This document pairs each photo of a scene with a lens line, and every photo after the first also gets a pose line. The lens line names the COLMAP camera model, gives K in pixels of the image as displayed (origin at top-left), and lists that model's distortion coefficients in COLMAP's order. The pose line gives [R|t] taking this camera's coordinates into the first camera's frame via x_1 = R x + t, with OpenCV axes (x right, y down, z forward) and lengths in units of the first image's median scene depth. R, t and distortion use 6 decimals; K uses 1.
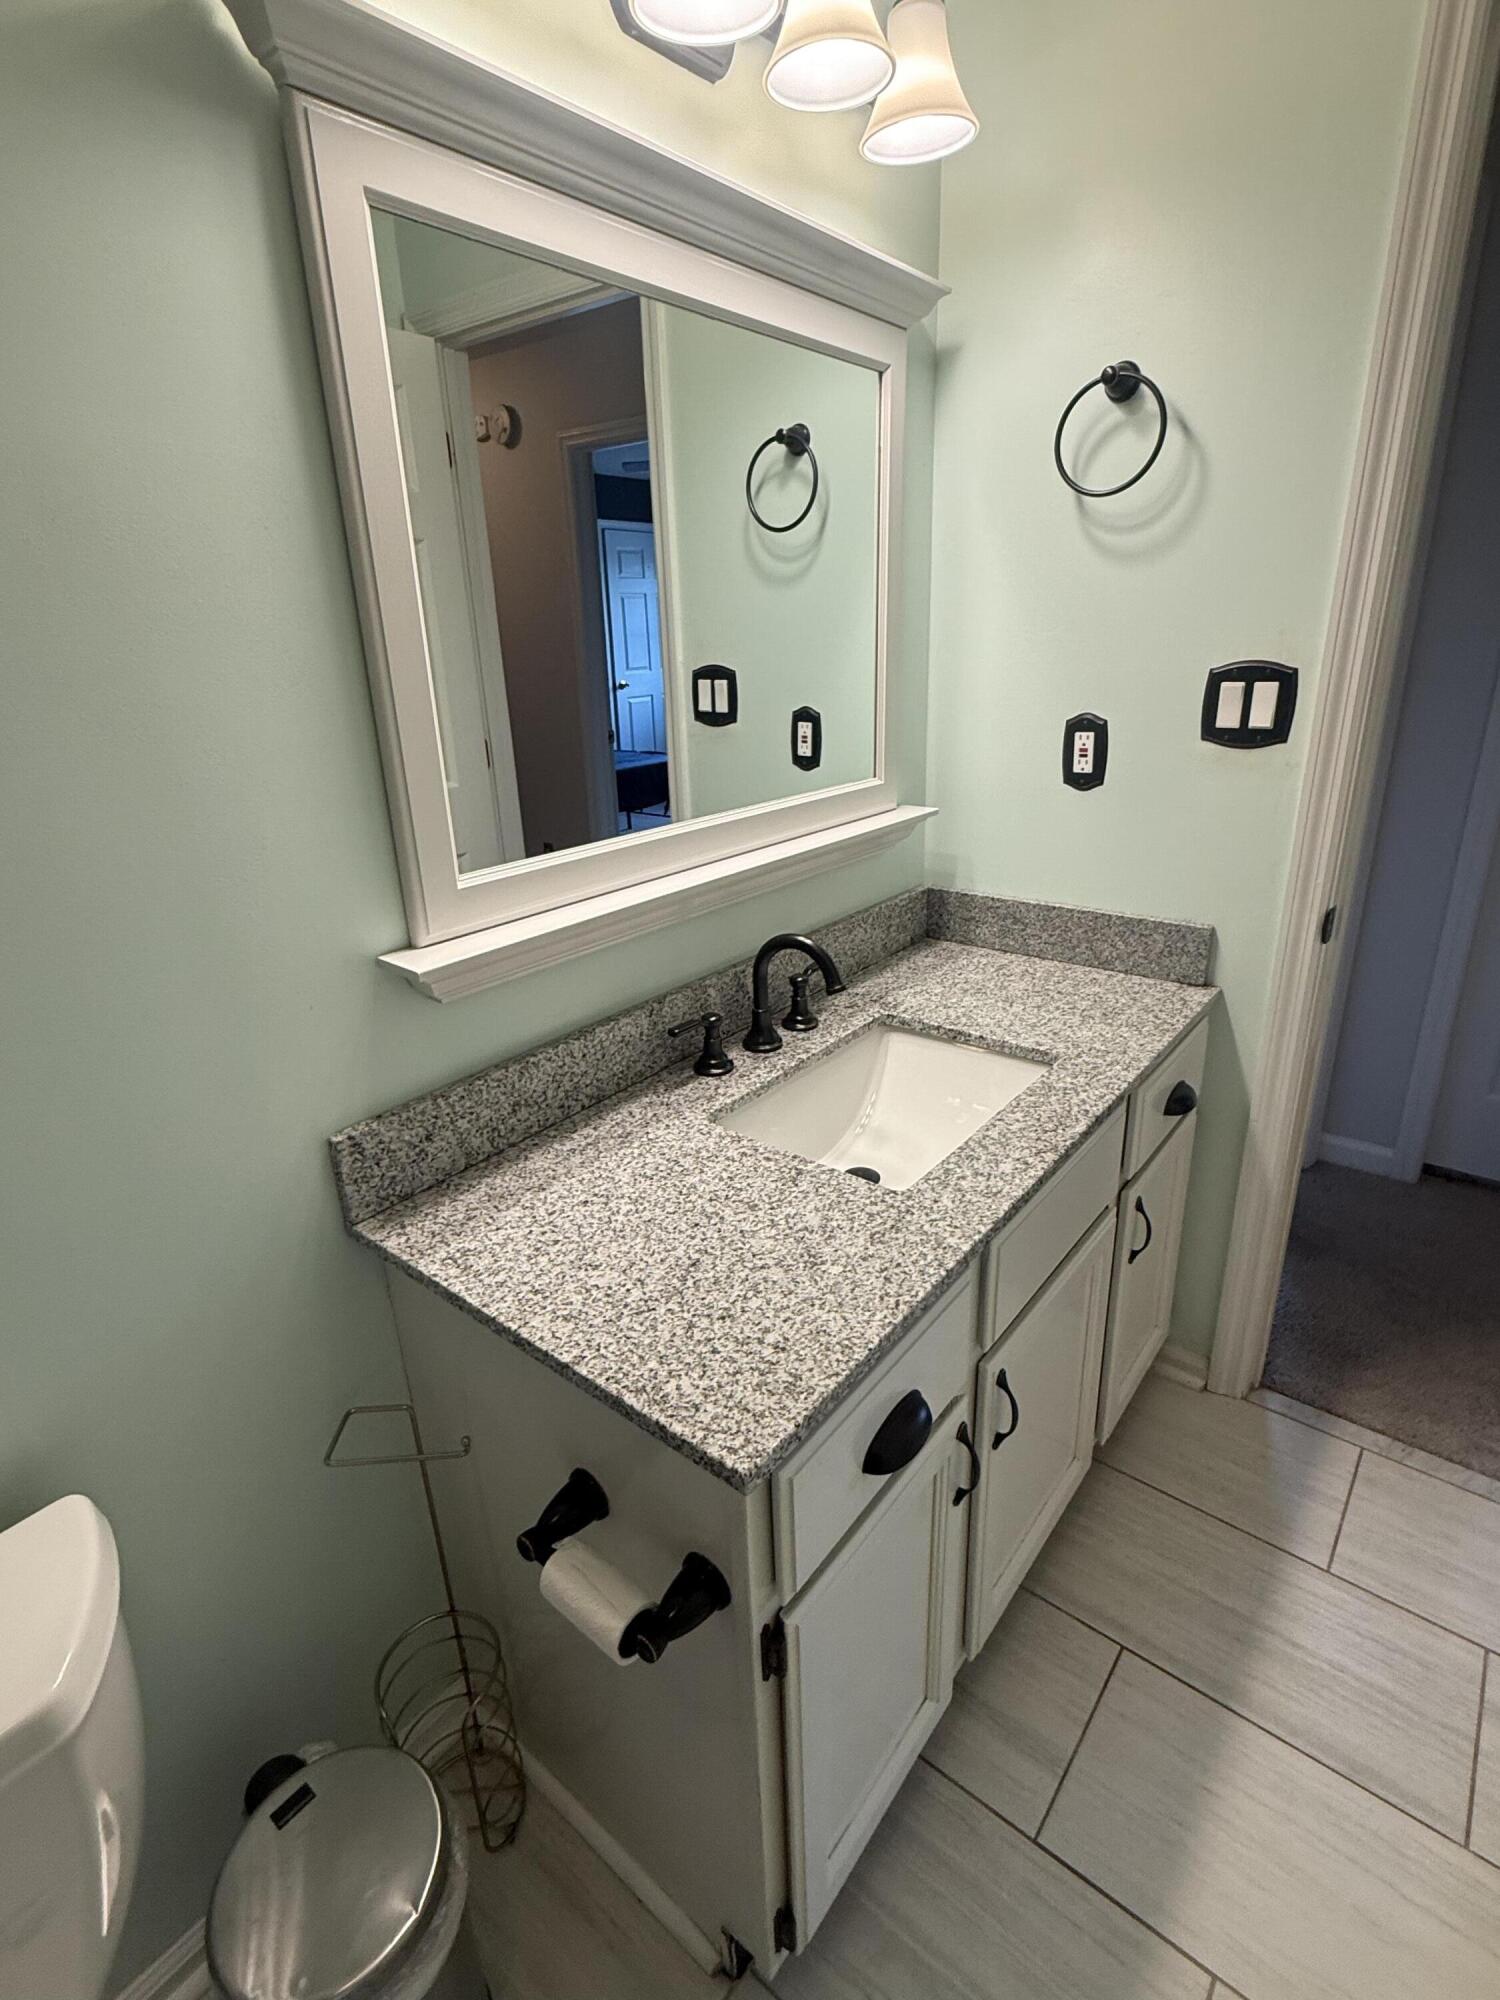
lens RADIAL K [[972.9, 0, 750.0], [0, 972.9, 1000.0], [0, 0, 1]] dist [-0.000214, -0.000021]
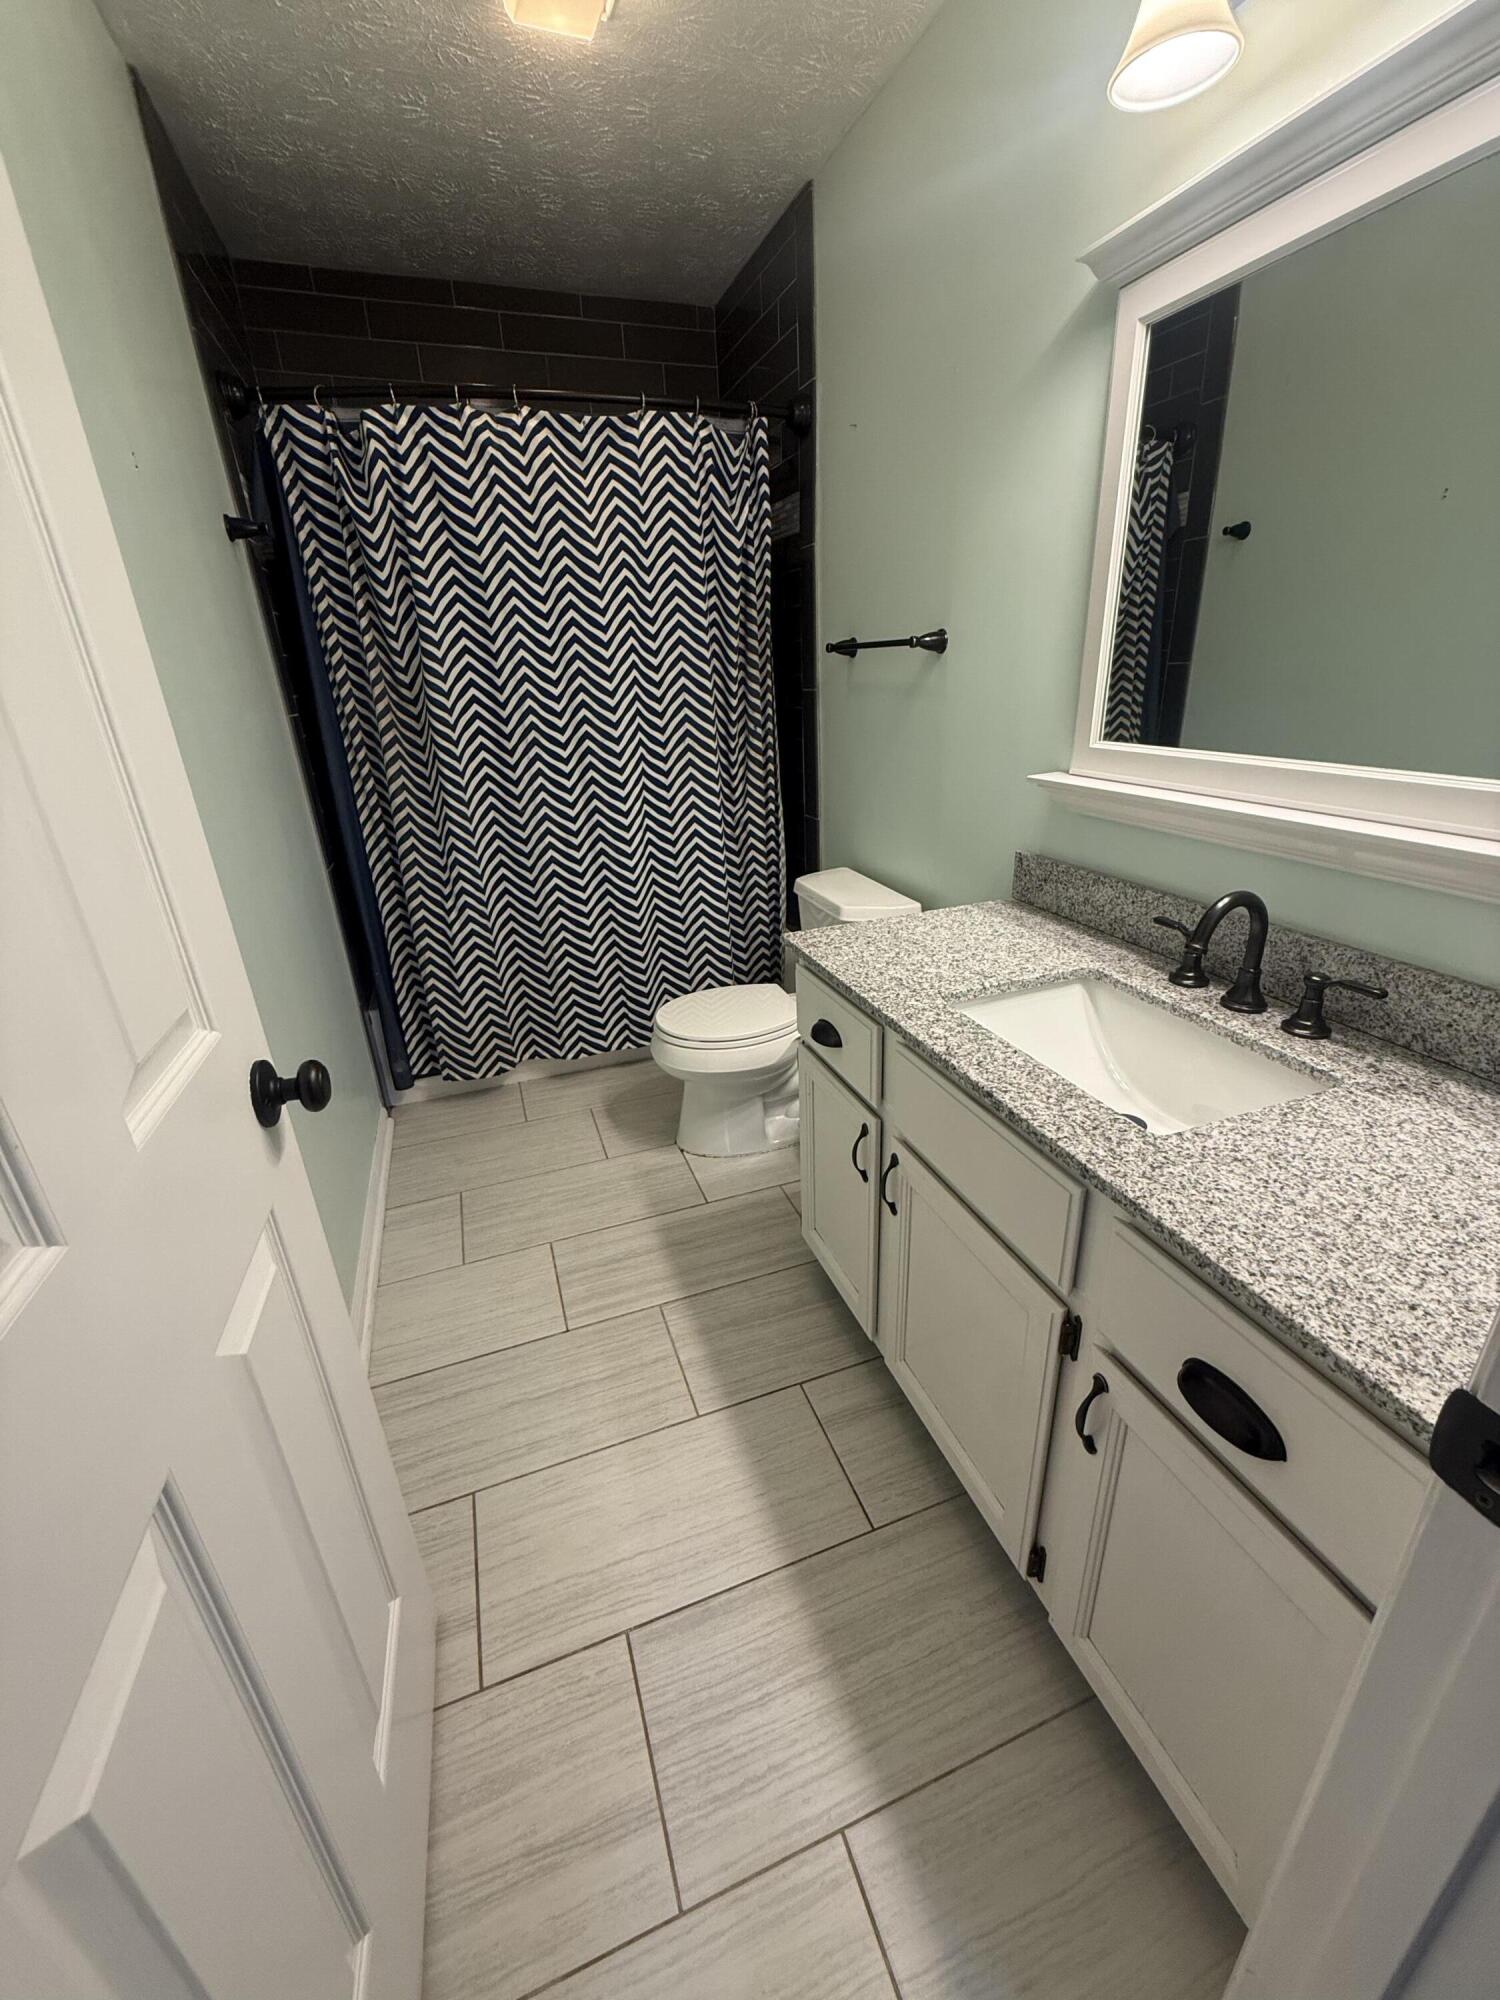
lens RADIAL K [[800.7, 0, 750.0], [0, 800.7, 1000.0], [0, 0, 1]] dist [-0.001629, 0.000600]
pose [[-0.518448, 0.383390, -0.764345, 1.045360], [-0.244338, 0.790171, 0.562076, -0.342949], [0.819457, 0.478166, -0.315986, 0.992236]]
